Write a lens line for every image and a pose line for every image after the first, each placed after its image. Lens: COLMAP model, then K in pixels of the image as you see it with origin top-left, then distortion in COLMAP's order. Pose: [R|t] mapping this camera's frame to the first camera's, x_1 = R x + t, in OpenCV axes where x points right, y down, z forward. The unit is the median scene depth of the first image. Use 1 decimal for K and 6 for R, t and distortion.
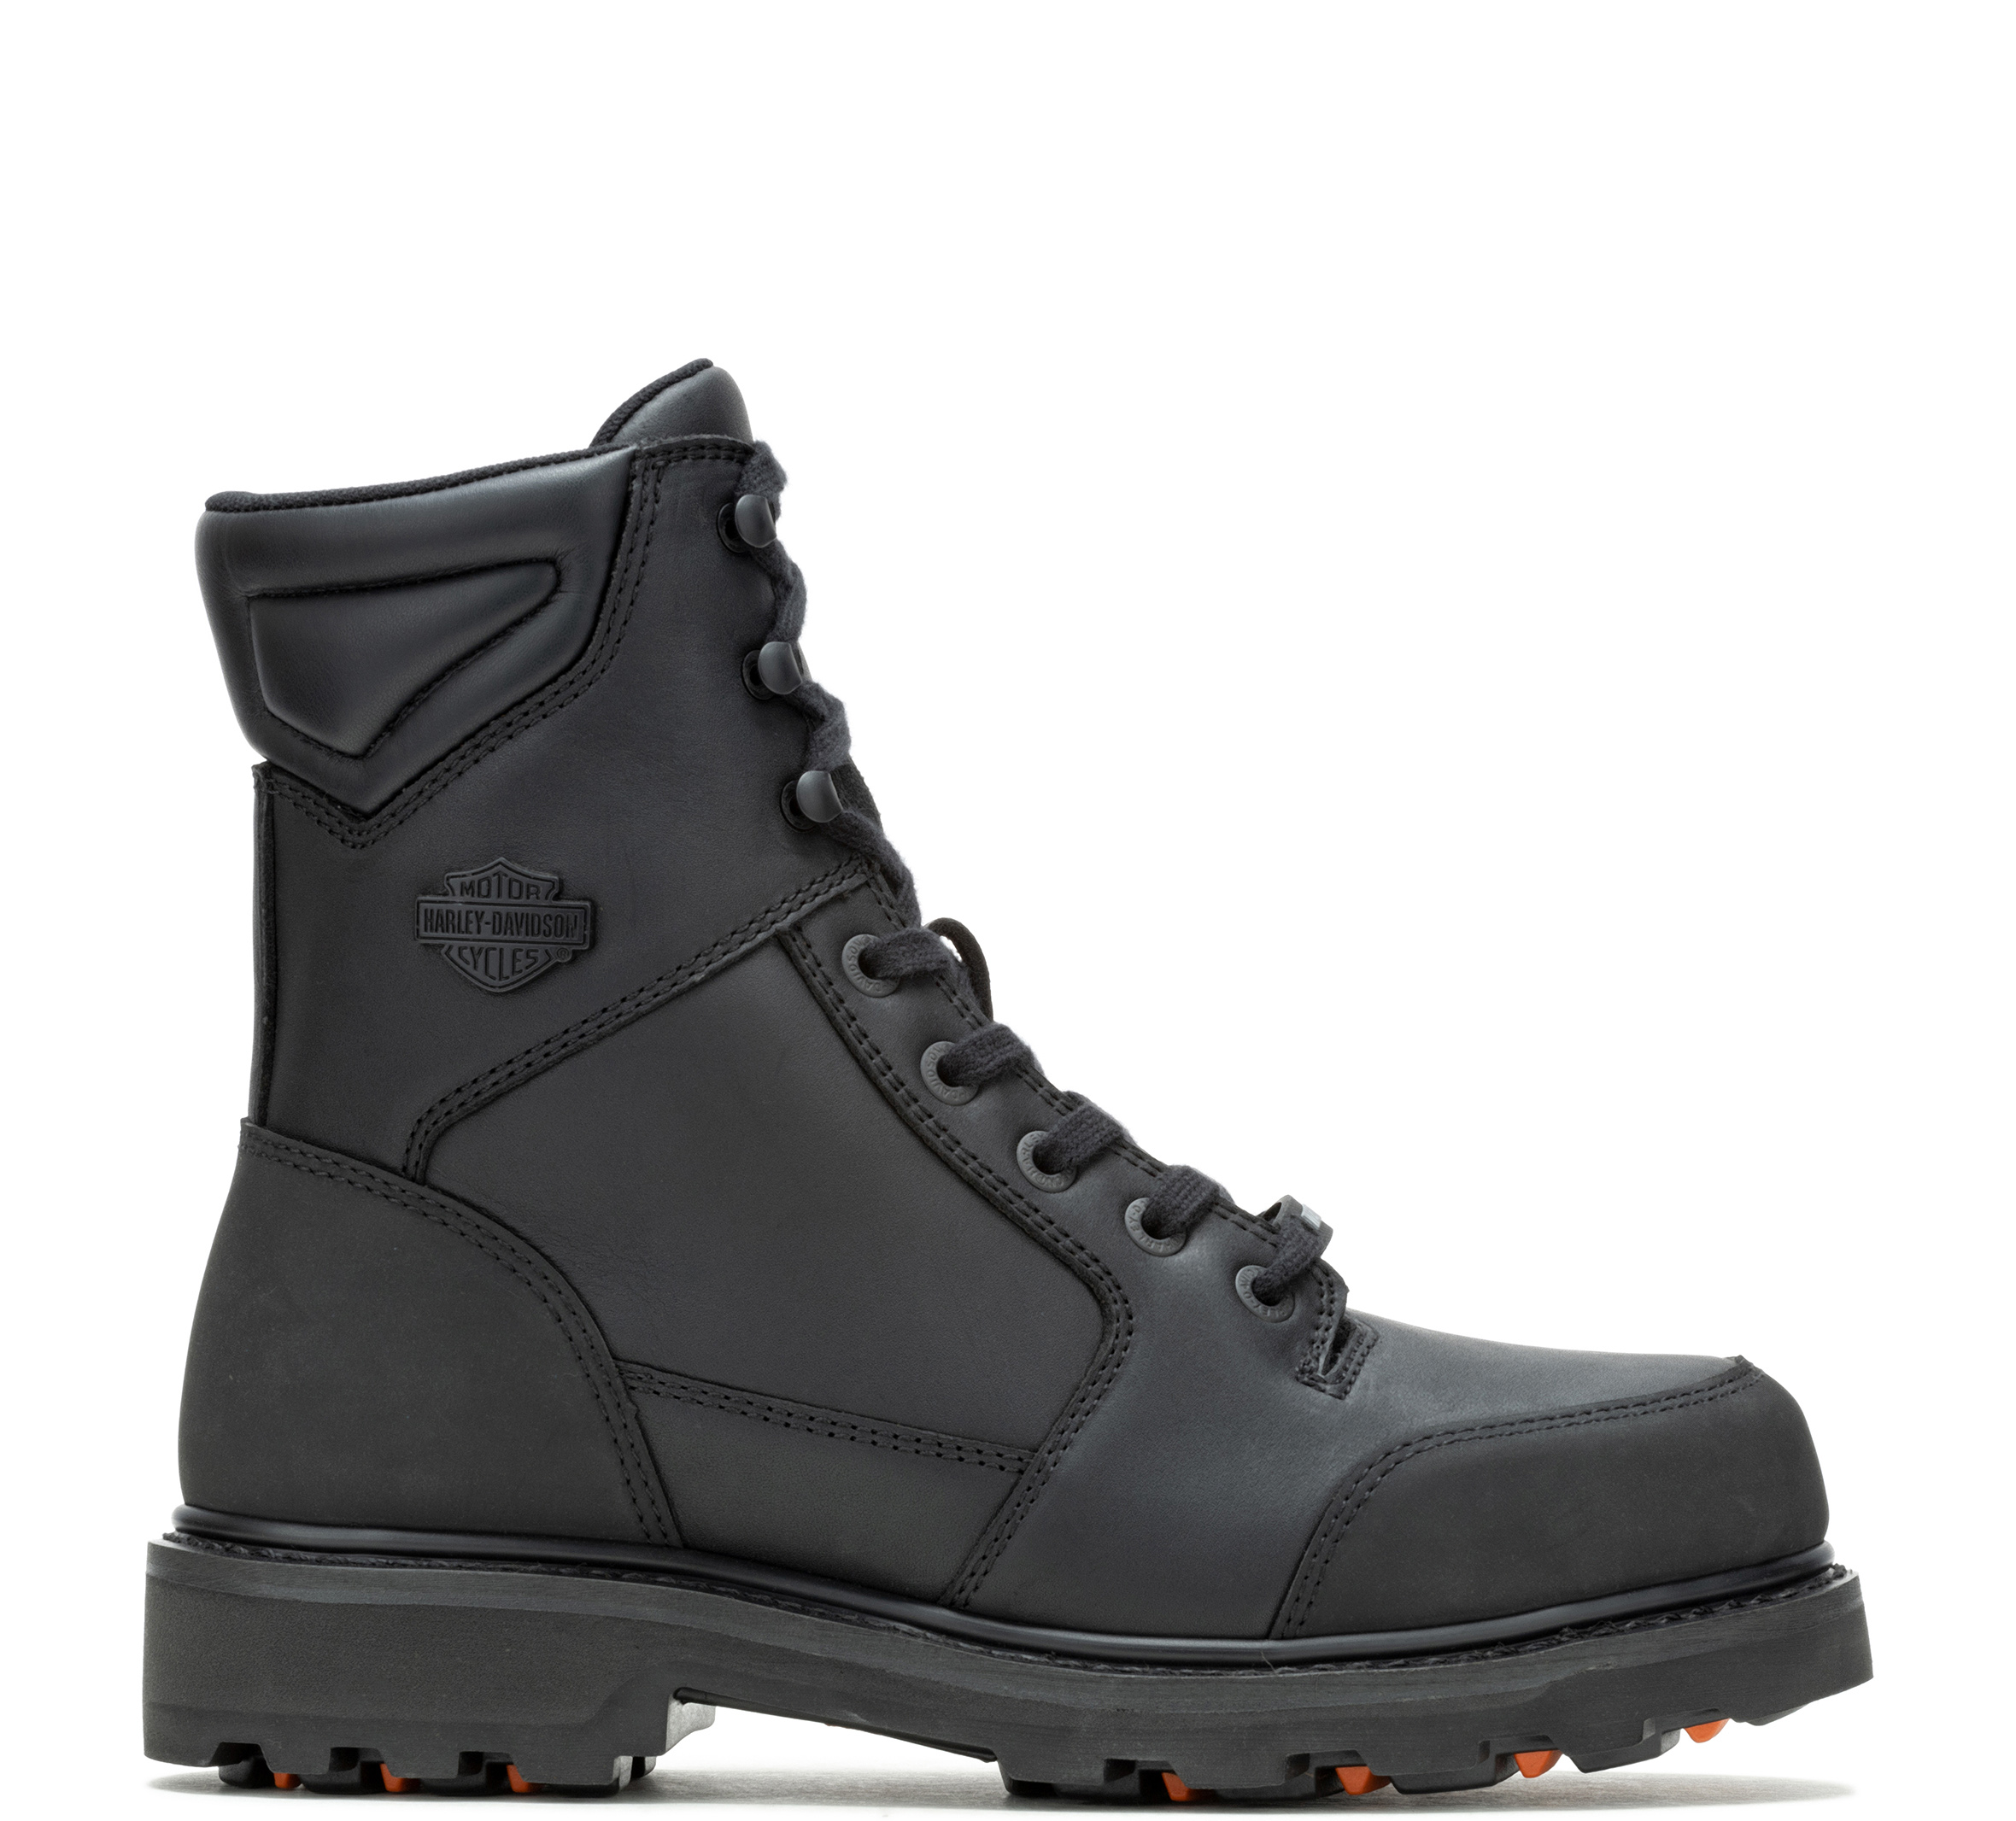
lens RADIAL K [[10284.5, 0, 1008.0], [0, 10284.5, 910.5], [0, 0, 1]] dist [0.107152, -4.130383]
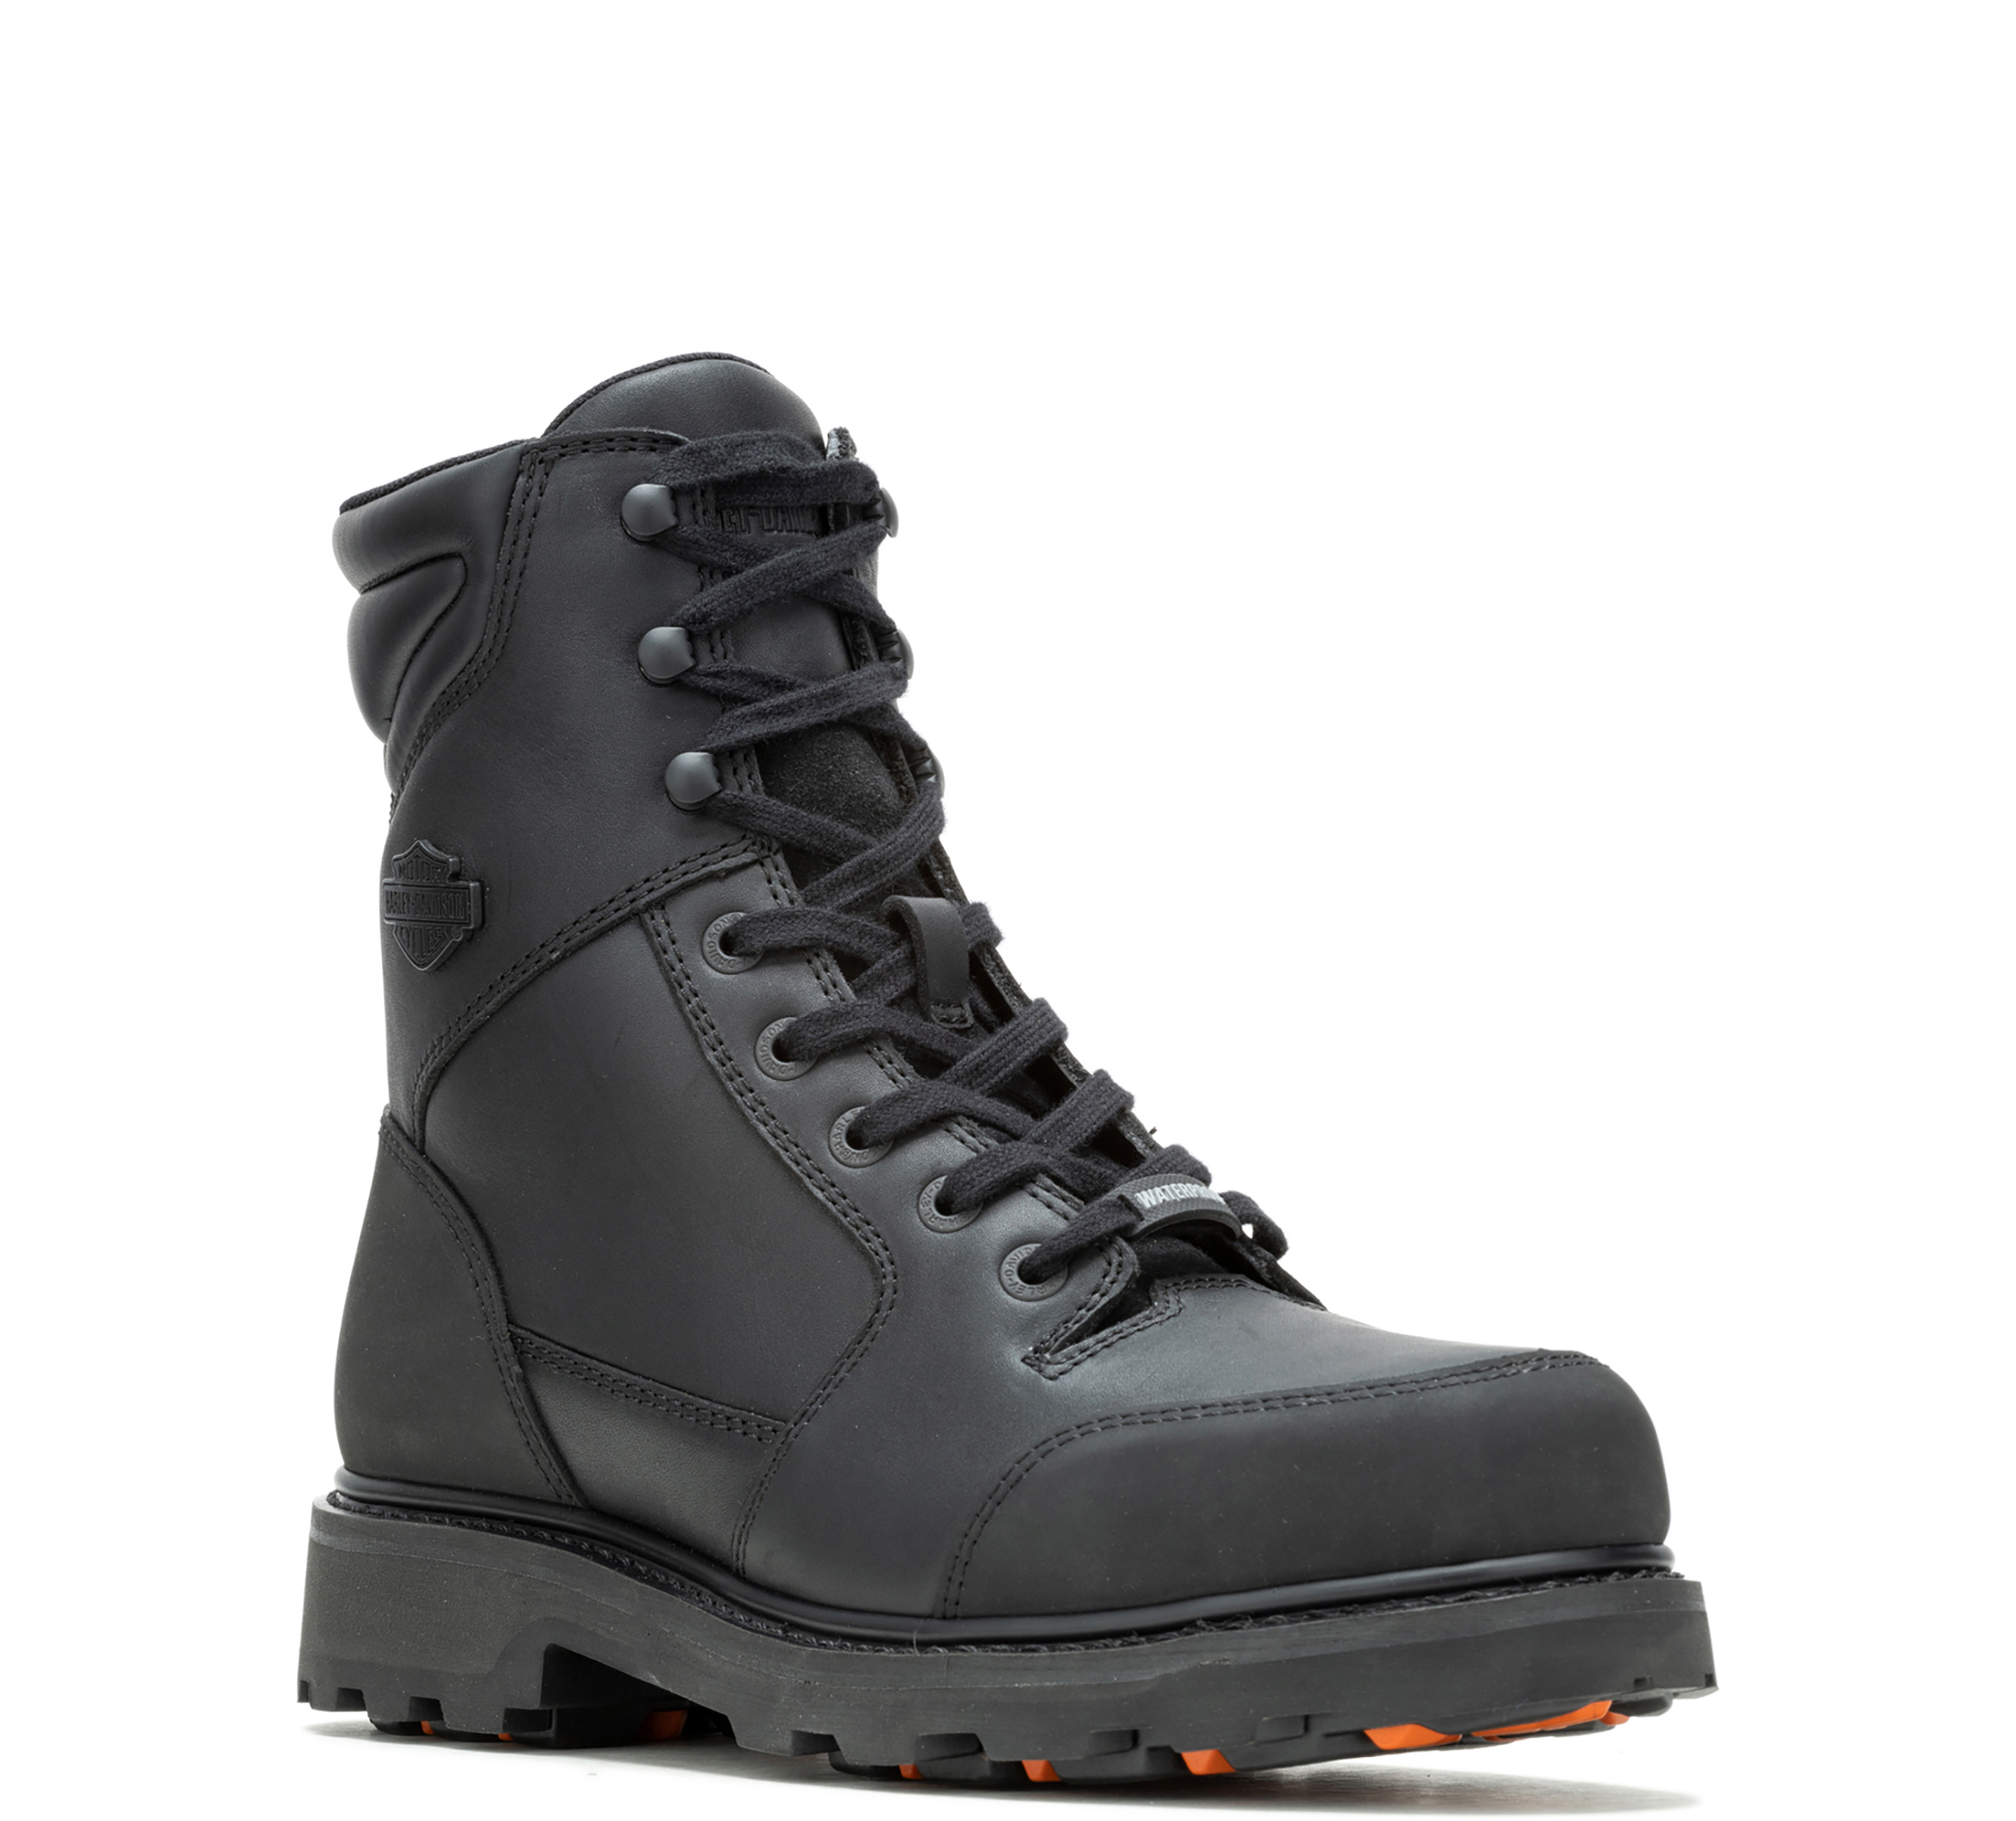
lens RADIAL K [[10284.5, 0, 1008.0], [0, 10284.5, 910.5], [0, 0, 1]] dist [0.107152, -4.130383]
pose [[0.709711, -0.009480, -0.704429, 0.725600], [0.003200, 0.999943, -0.010233, 0.012729], [0.704486, 0.005008, 0.709701, 0.299635]]
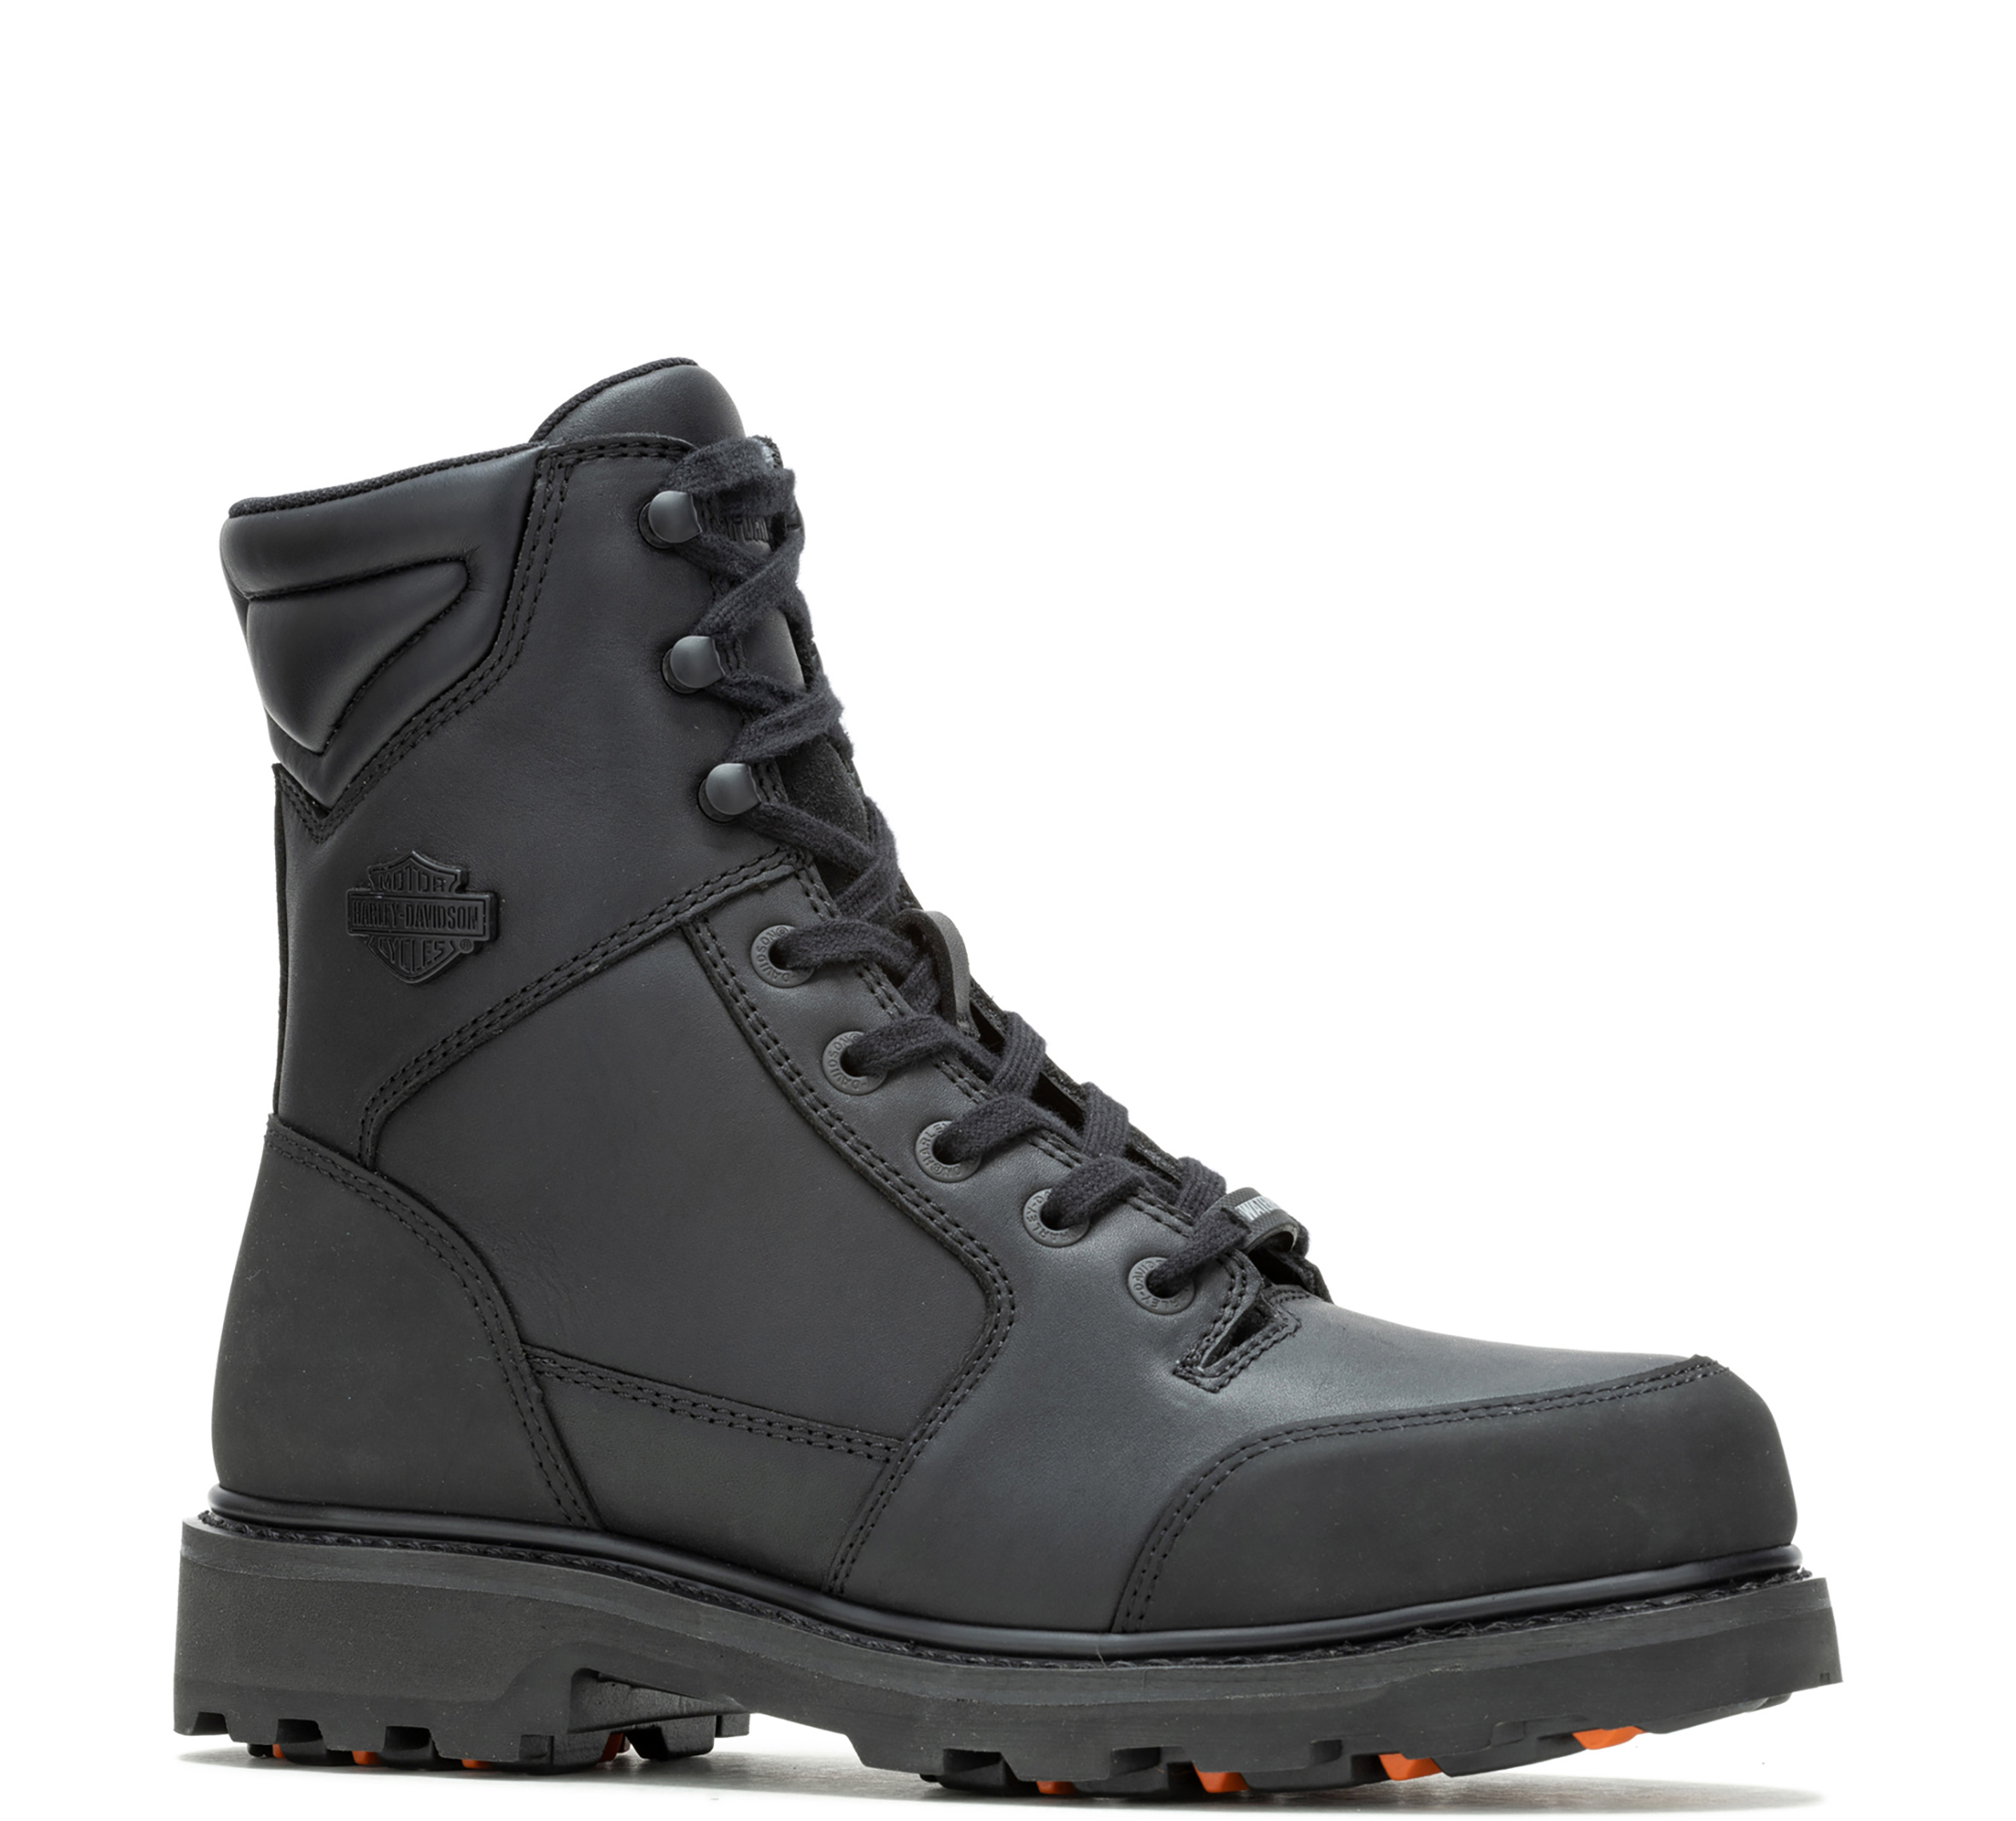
lens RADIAL K [[10284.5, 0, 1008.0], [0, 10284.5, 910.5], [0, 0, 1]] dist [0.107152, -4.130383]
pose [[0.926063, -0.005146, -0.377333, 0.389092], [0.003176, 0.999978, -0.005845, 0.006881], [0.377355, 0.004214, 0.926059, 0.076310]]
